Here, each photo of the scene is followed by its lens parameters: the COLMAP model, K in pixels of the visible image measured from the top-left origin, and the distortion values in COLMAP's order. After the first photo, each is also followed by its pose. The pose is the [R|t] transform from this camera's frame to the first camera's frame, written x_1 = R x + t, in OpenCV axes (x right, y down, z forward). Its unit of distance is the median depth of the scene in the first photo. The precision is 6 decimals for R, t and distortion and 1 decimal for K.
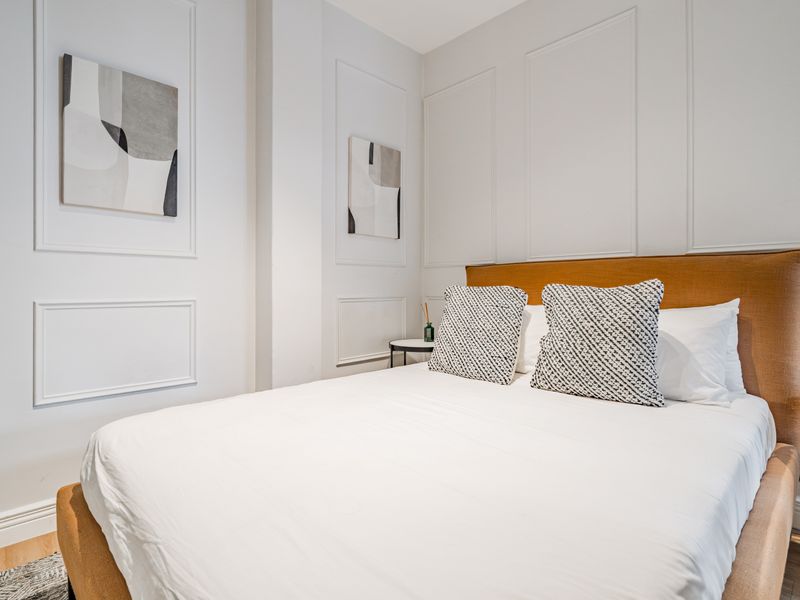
lens RADIAL K [[419.5, 0, 399.1], [0, 419.5, 286.7], [0, 0, 1]] dist [-0.024939, -0.000110]
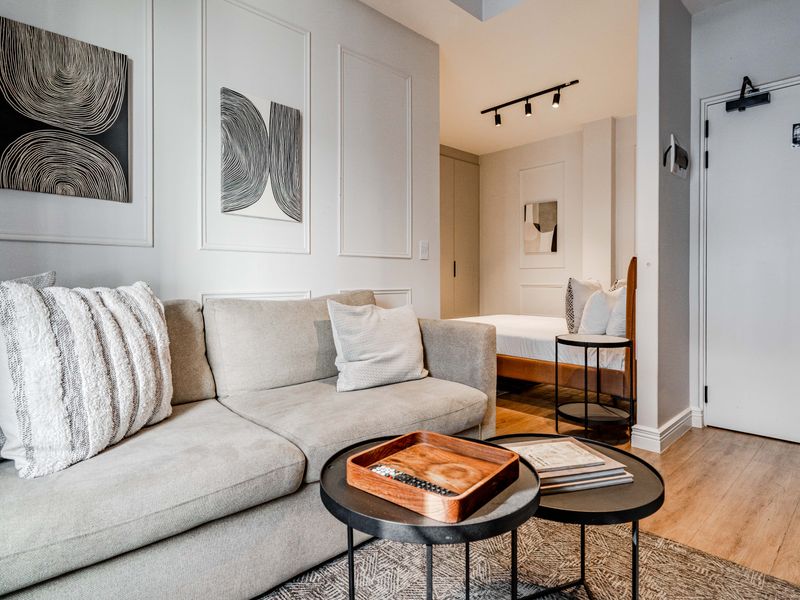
lens RADIAL K [[444.9, 0, 400.7], [0, 444.9, 284.1], [0, 0, 1]] dist [0.000767, 0.001022]
pose [[-0.010210, 0.012889, -0.999865, 2.260723], [0.006908, 0.999894, 0.012818, -0.012215], [0.999924, -0.006776, -0.010298, 0.074060]]
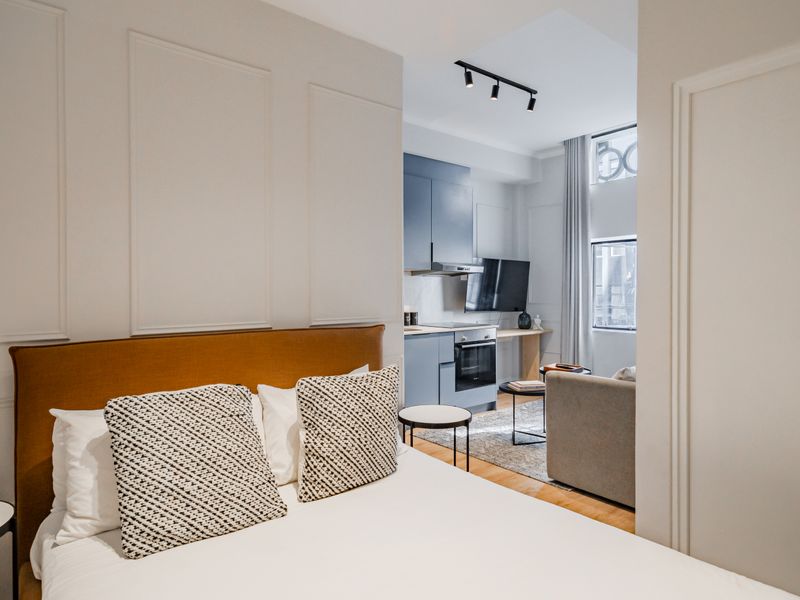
lens RADIAL K [[481.8, 0, 403.4], [0, 481.8, 296.8], [0, 0, 1]] dist [0.000574, 0.000021]
pose [[0.111223, -0.009162, 0.993753, -0.565227], [-0.000327, 0.999957, 0.009256, -0.169693], [-0.993795, -0.001354, 0.111215, 0.611437]]
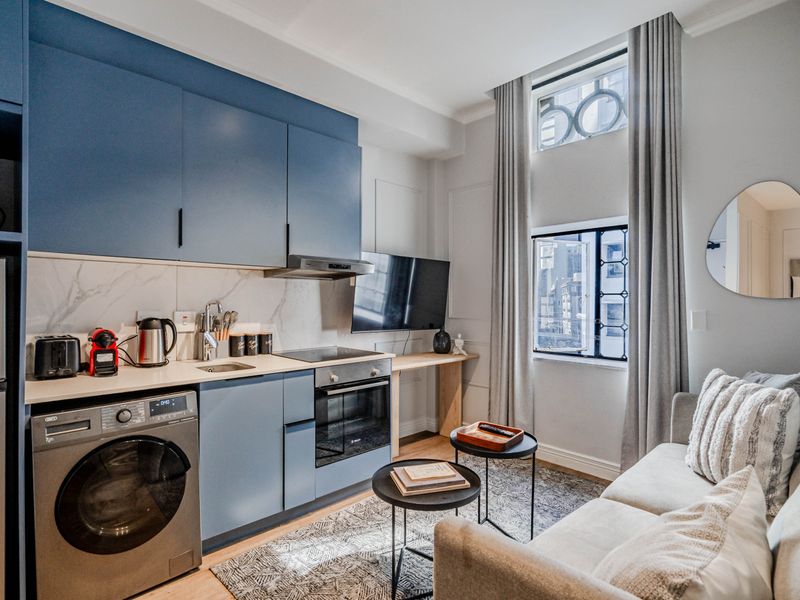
lens RADIAL K [[428.4, 0, 400.0], [0, 428.4, 300.0], [0, 0, 1]] dist [0.003510, 0.000477]
pose [[0.019662, 0.003080, 0.999802, 0.590064], [-0.004444, 0.999986, -0.002993, -0.177566], [-0.999797, -0.004384, 0.019676, 0.338873]]
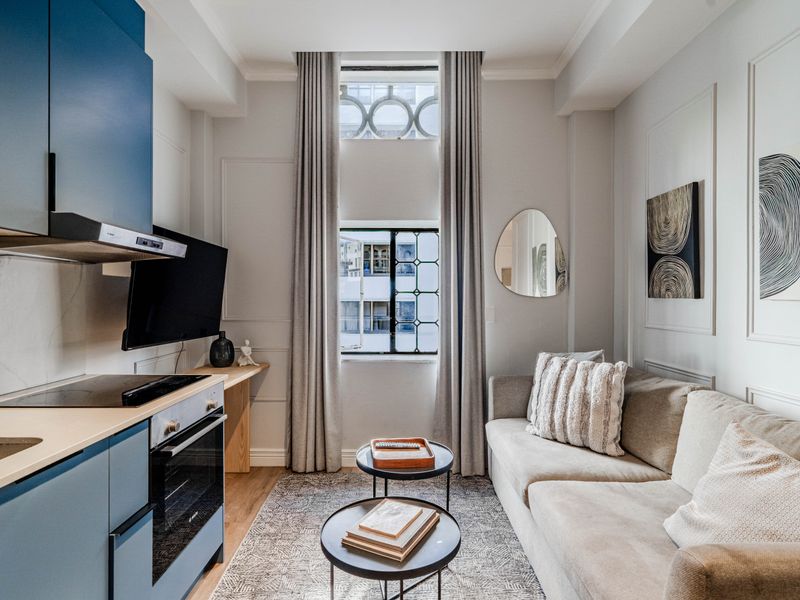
lens RADIAL K [[435.4, 0, 400.0], [0, 435.4, 300.0], [0, 0, 1]] dist [-0.004520, -0.000367]
pose [[-0.714945, -0.001236, 0.699179, 1.048481], [-0.001913, 0.999998, -0.000188, -0.176933], [-0.699178, -0.001472, -0.714946, 0.865837]]
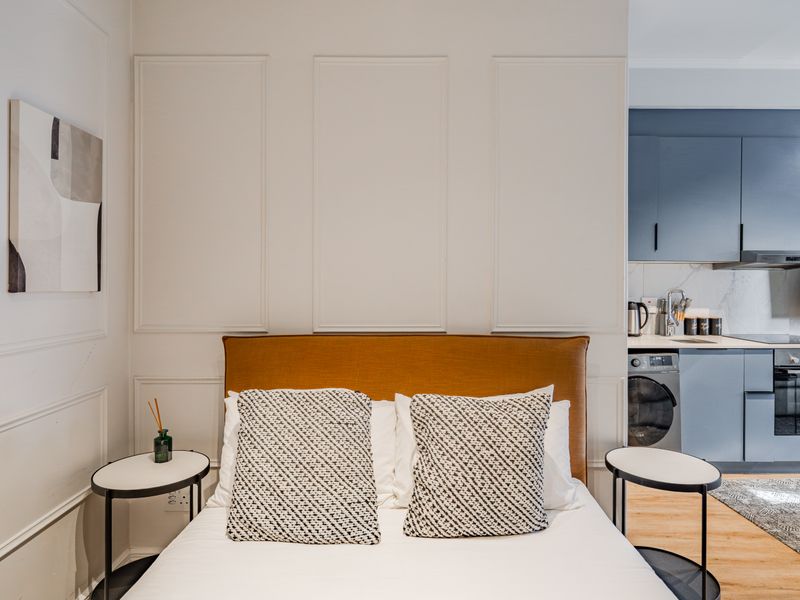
lens RADIAL K [[493.8, 0, 397.5], [0, 493.8, 285.7], [0, 0, 1]] dist [0.000765, -0.000416]
pose [[0.703413, 0.002449, 0.710777, -0.294184], [-0.007324, 0.999966, 0.003802, -0.192493], [-0.710744, -0.007880, 0.703407, 0.343045]]
